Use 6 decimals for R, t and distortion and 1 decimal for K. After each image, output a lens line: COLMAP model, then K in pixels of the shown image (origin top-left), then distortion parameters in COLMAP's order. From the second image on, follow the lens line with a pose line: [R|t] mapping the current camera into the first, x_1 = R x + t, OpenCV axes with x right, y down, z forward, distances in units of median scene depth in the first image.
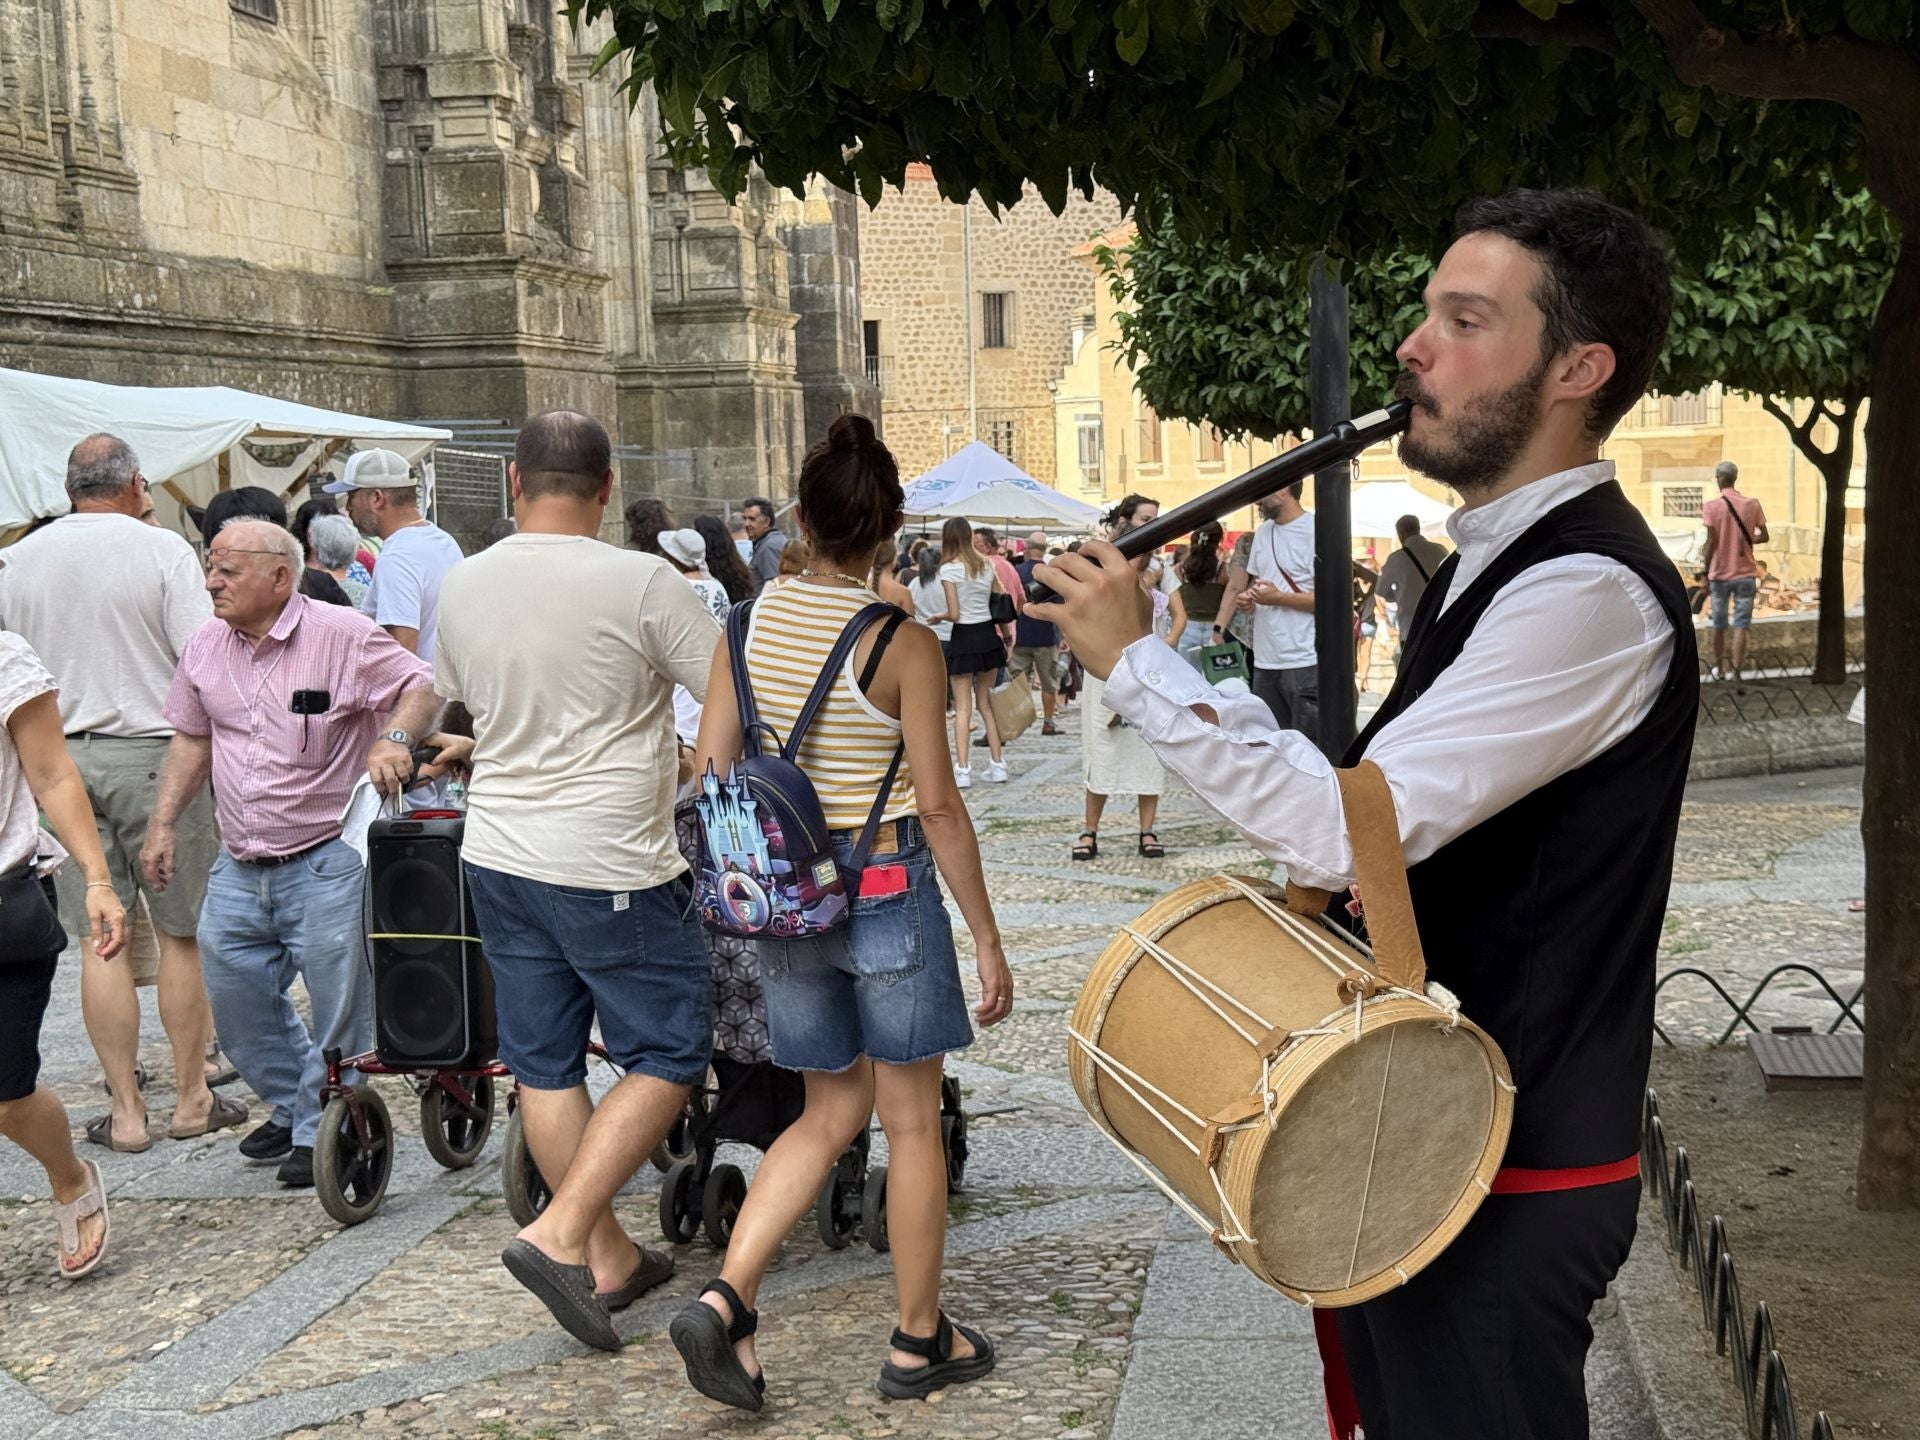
lens RADIAL K [[2826.5, 0, 960.2], [0, 2826.5, 576.5], [0, 0, 1]] dist [0.158524, -0.129804]
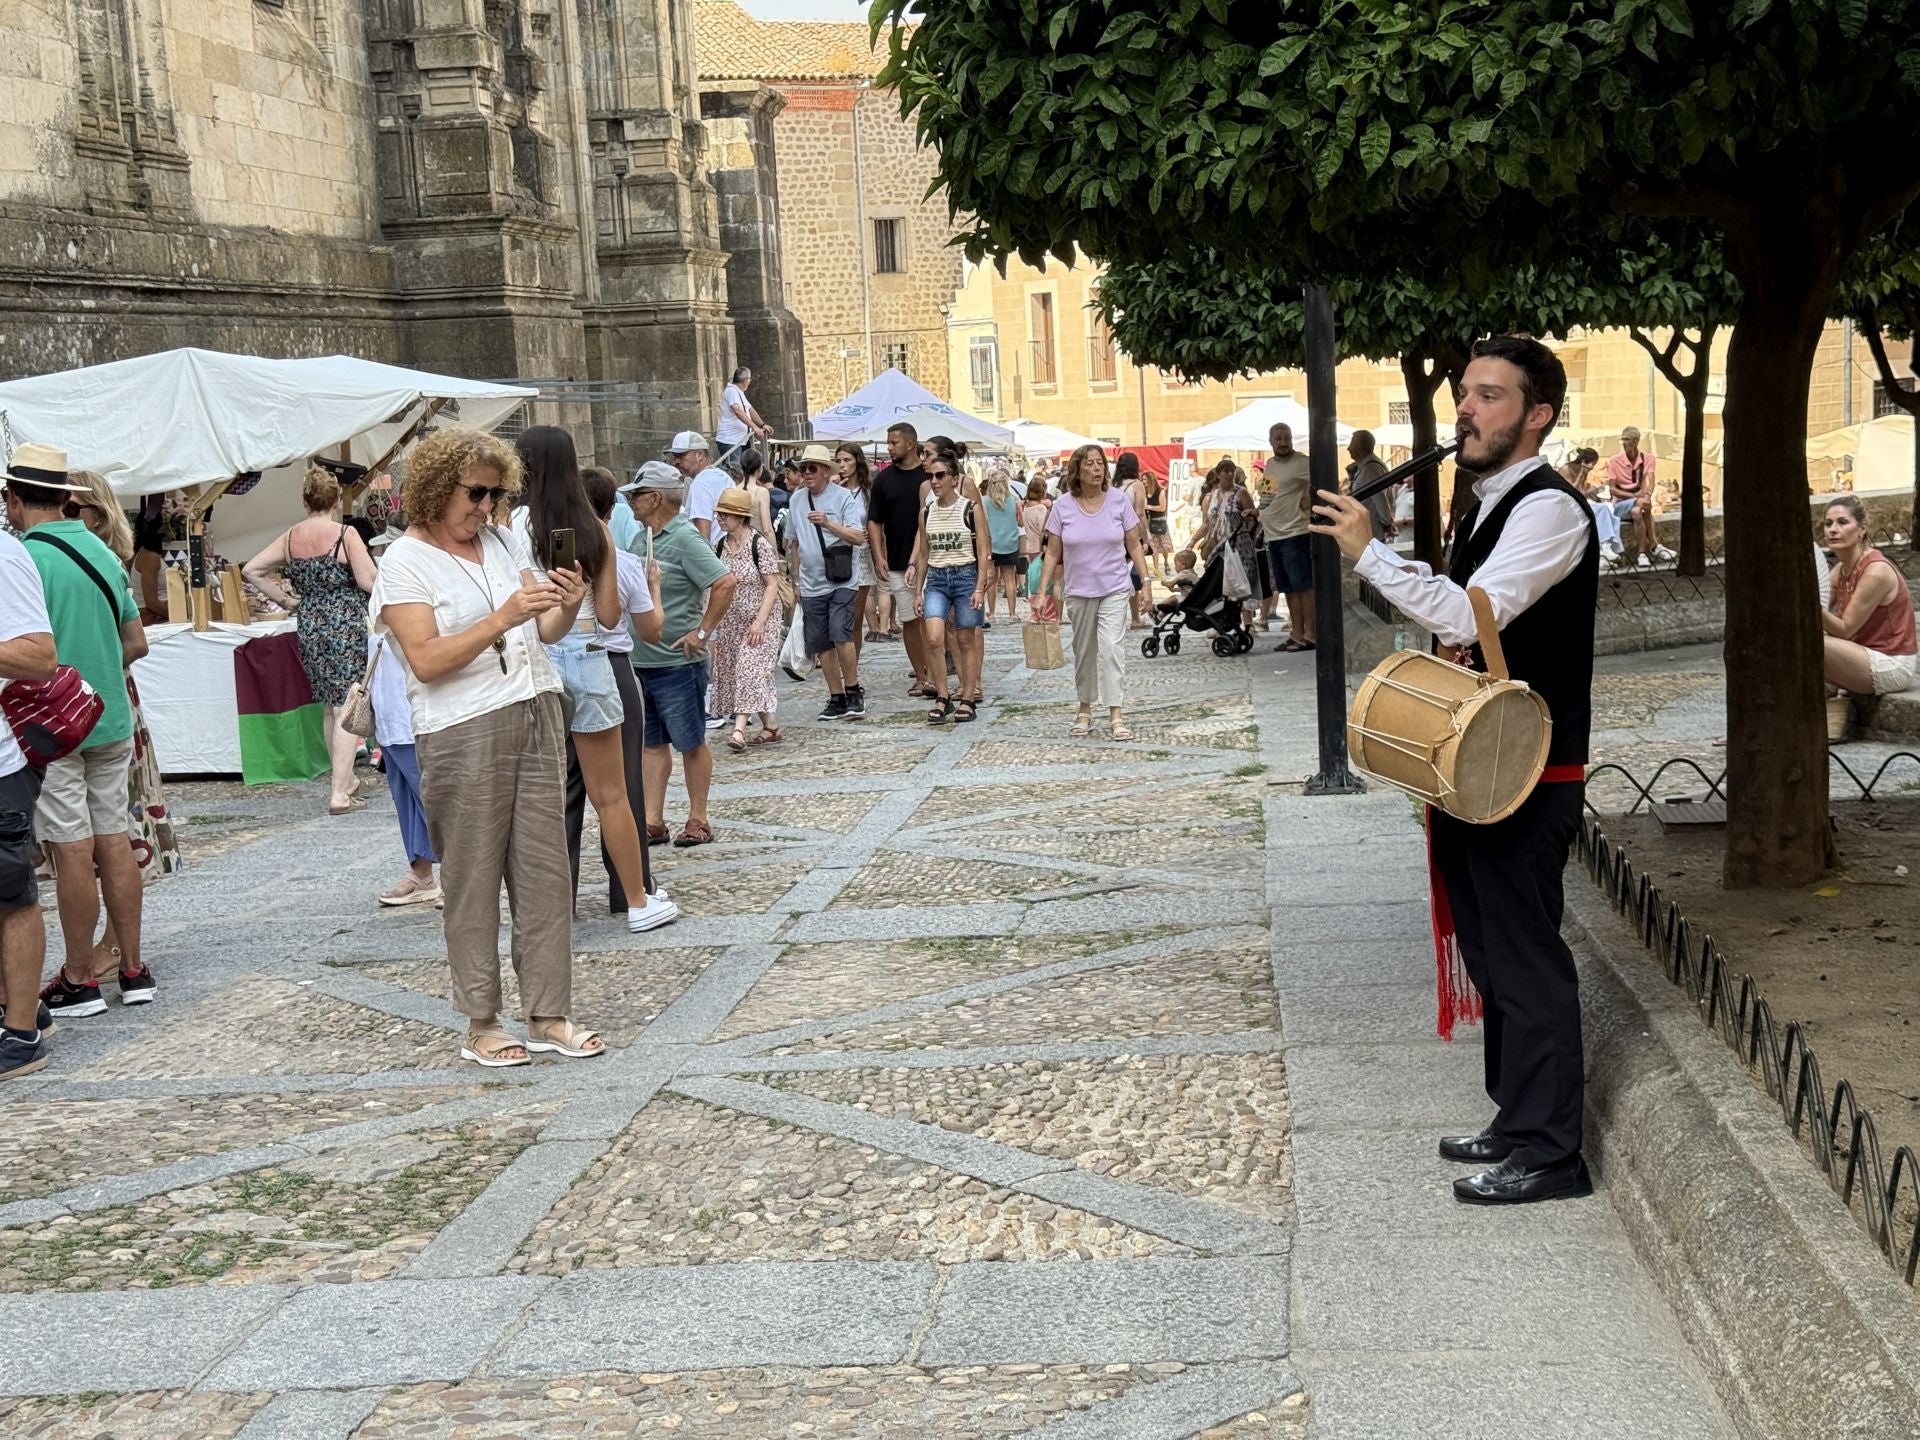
lens RADIAL K [[2826.5, 0, 960.2], [0, 2826.5, 576.5], [0, 0, 1]] dist [0.158524, -0.129804]
pose [[0.998673, -0.023656, 0.045744, -0.033450], [0.022281, 0.999292, 0.030329, -0.002890], [-0.046429, -0.029269, 0.998493, -0.104154]]
